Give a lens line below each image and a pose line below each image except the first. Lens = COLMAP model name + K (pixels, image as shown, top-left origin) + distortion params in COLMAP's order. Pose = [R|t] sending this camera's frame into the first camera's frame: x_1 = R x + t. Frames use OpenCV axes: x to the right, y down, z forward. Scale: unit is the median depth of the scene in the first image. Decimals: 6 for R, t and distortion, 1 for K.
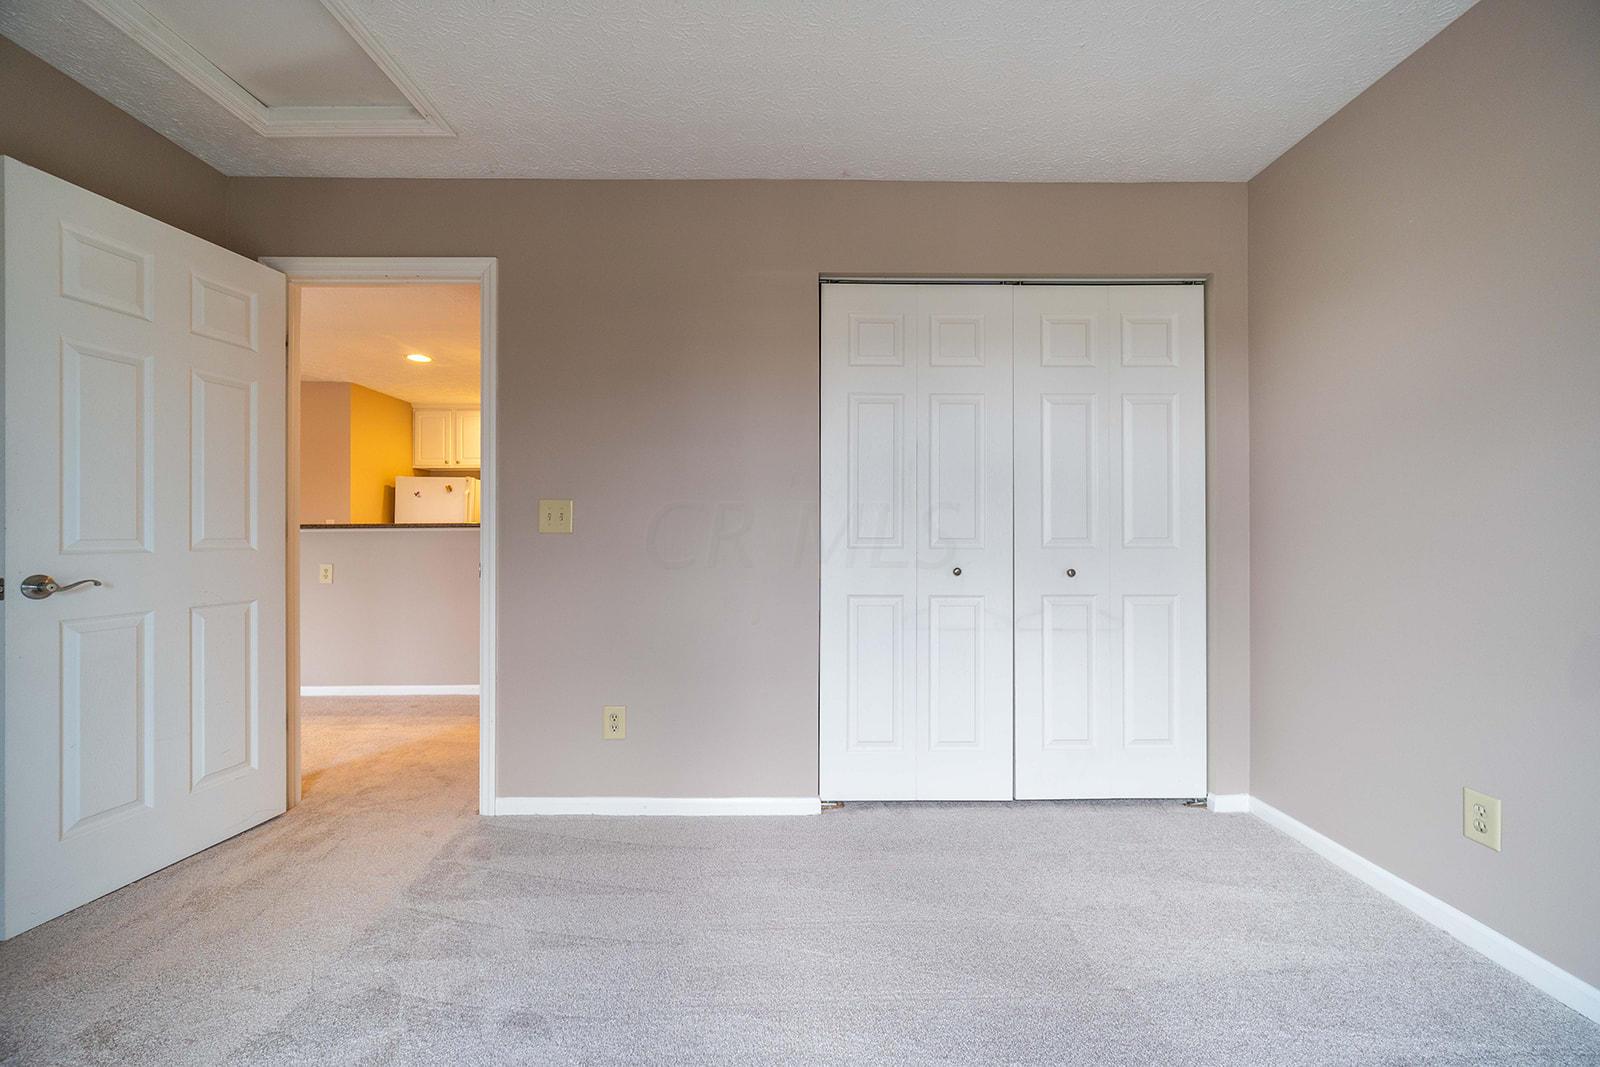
lens RADIAL K [[632.6, 0, 807.9], [0, 632.6, 534.5], [0, 0, 1]] dist [-0.001484, -0.000061]
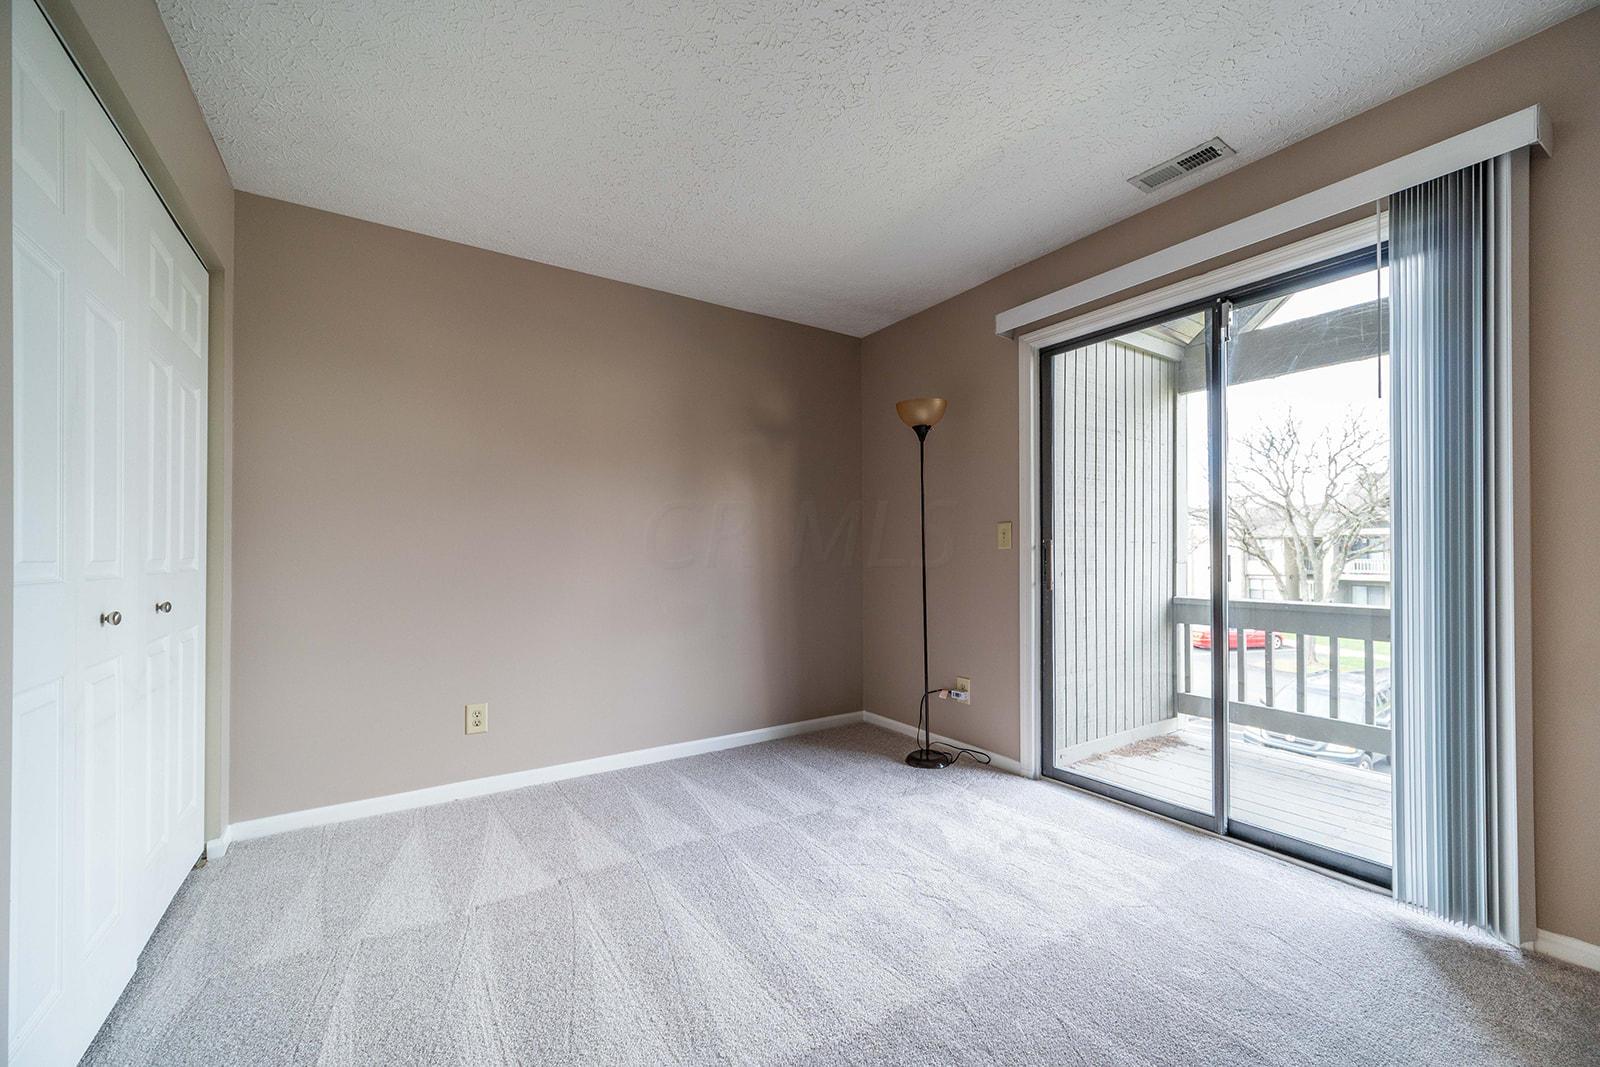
lens RADIAL K [[645.0, 0, 809.1], [0, 645.0, 546.4], [0, 0, 1]] dist [-0.000209, -0.000220]
pose [[-0.547040, 0.006803, 0.837079, -0.612775], [-0.006746, 0.999899, -0.012535, -0.005693], [-0.837079, -0.012504, -0.546939, 0.803049]]
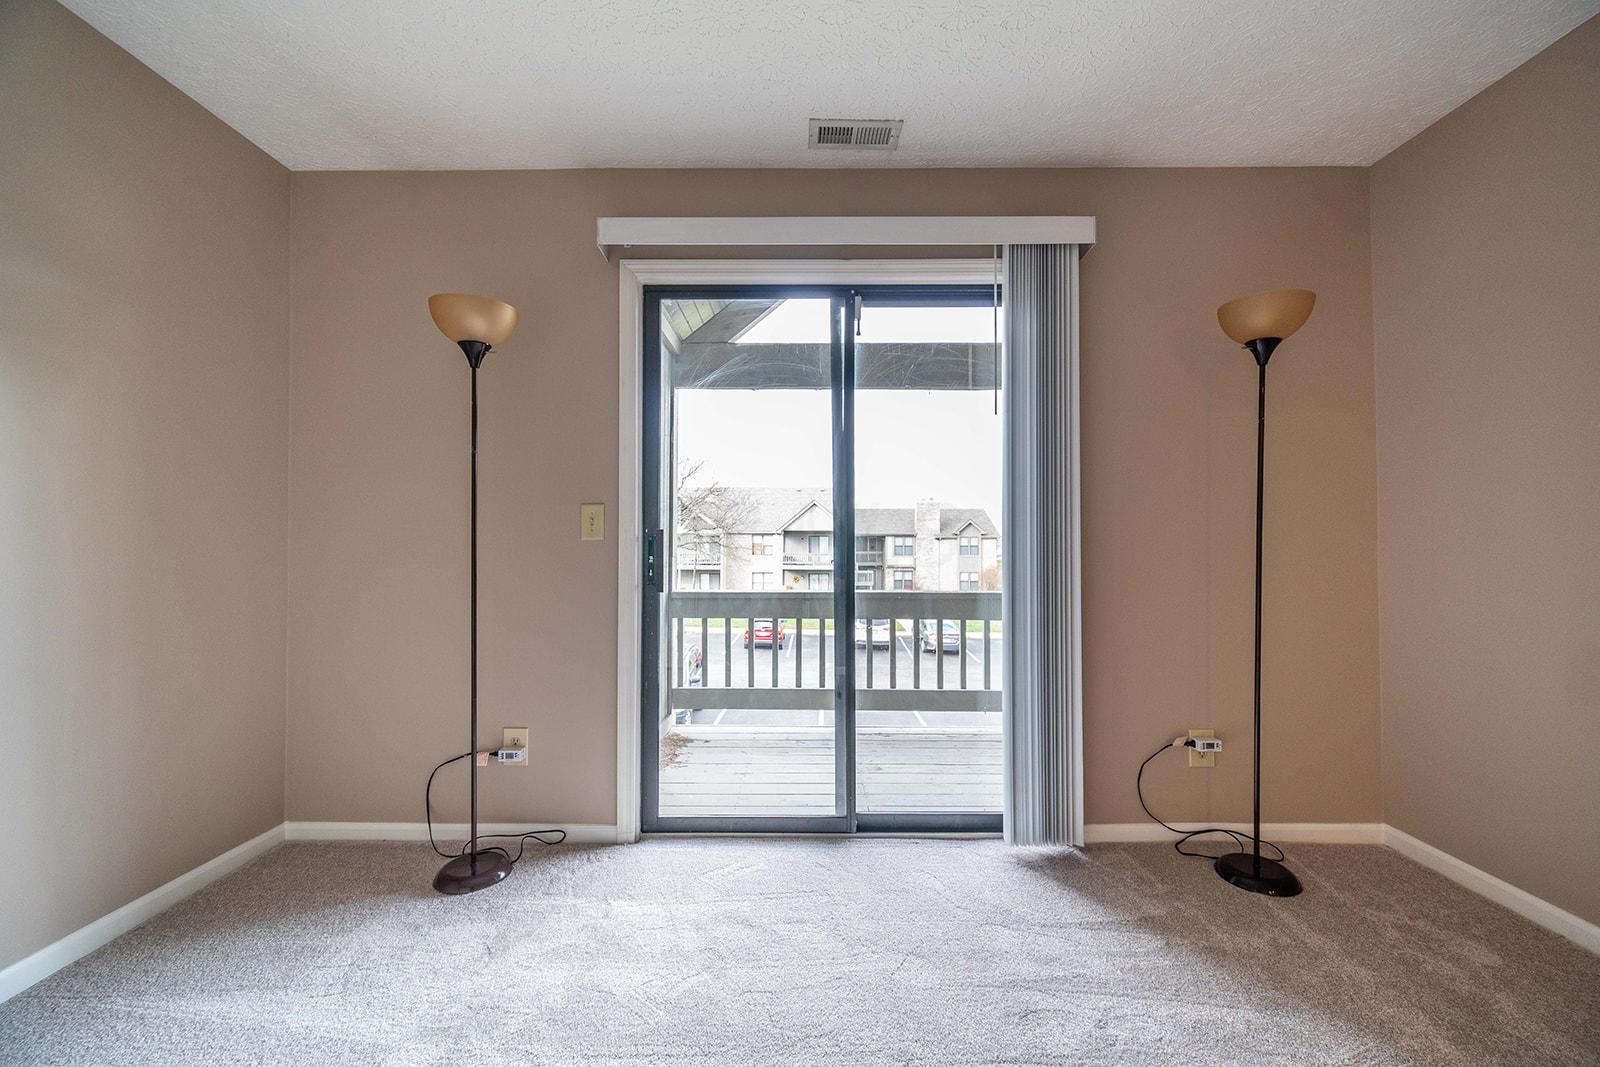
lens RADIAL K [[632.6, 0, 807.9], [0, 632.6, 534.5], [0, 0, 1]] dist [-0.001484, -0.000061]
pose [[-0.999797, -0.001236, 0.020125, -0.073622], [-0.001880, 0.999487, -0.031971, 0.002434], [-0.020075, -0.032003, -0.999286, 0.690898]]
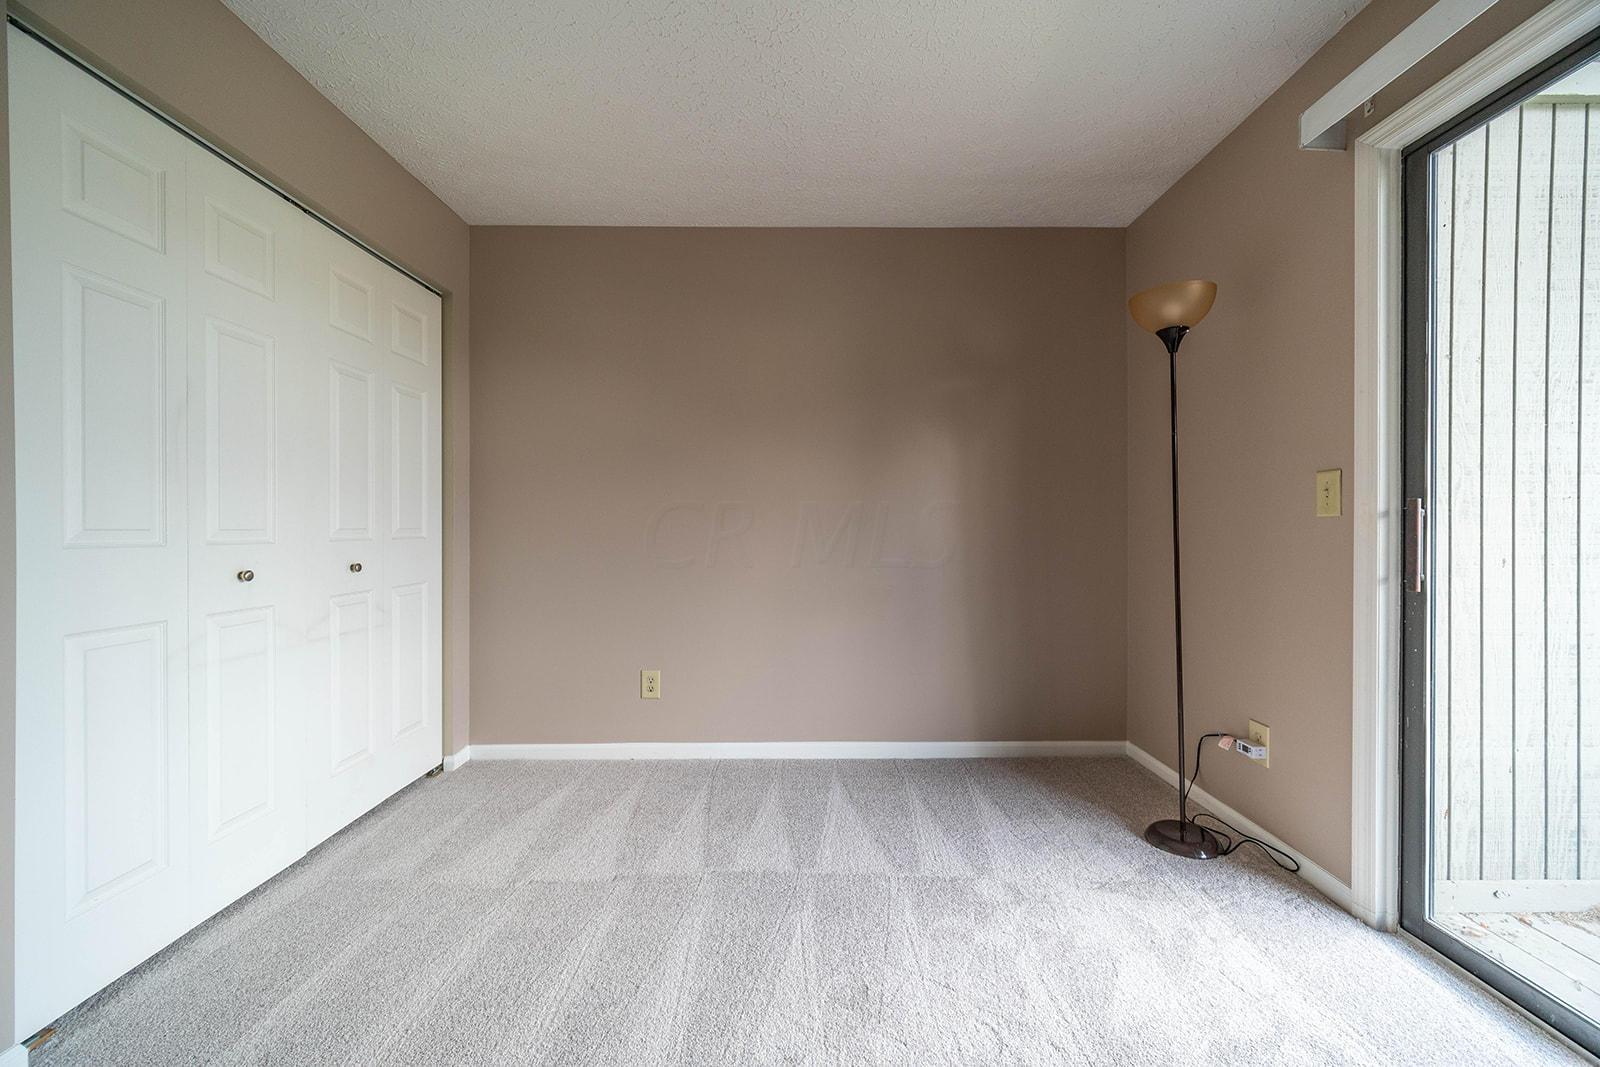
lens RADIAL K [[640.3, 0, 803.4], [0, 640.3, 527.5], [0, 0, 1]] dist [-0.000197, -0.000177]
pose [[0.006610, -0.005568, 0.999963, -0.494541], [-0.007095, 0.999959, 0.005615, -0.006079], [-0.999953, -0.007132, 0.006570, 0.369334]]
